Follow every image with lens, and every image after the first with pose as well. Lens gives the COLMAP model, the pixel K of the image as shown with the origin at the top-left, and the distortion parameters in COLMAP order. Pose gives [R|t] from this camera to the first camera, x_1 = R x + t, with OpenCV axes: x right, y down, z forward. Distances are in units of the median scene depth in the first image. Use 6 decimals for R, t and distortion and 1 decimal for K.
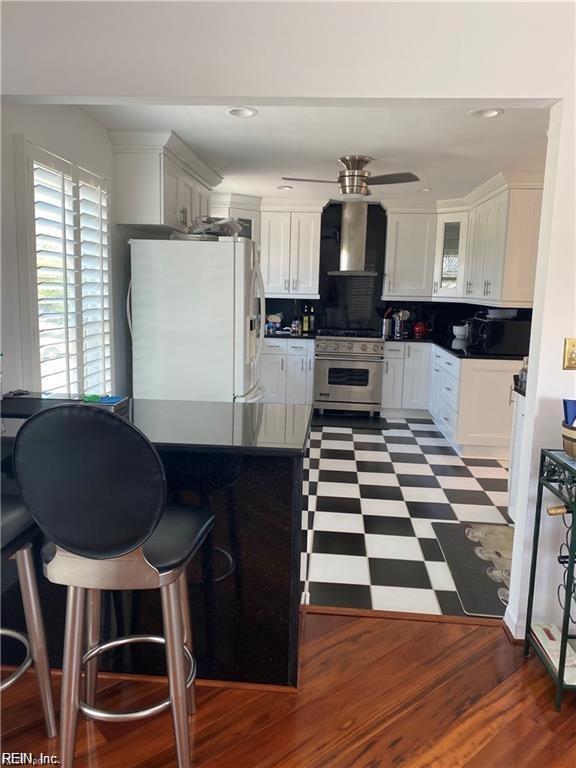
lens RADIAL K [[583.3, 0, 287.7], [0, 583.3, 383.7], [0, 0, 1]] dist [-0.007343, -0.002734]
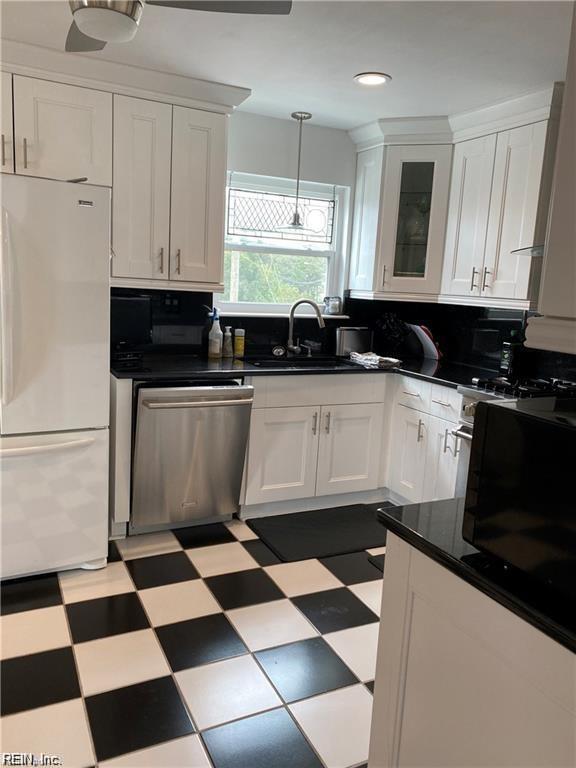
lens RADIAL K [[583.3, 0, 288.0], [0, 583.3, 381.3], [0, 0, 1]] dist [-0.007343, -0.002734]
pose [[0.514333, 0.138471, -0.846338, 0.361434], [-0.170414, 0.983700, 0.057381, -0.085747], [0.840488, 0.114715, 0.529547, 0.615647]]
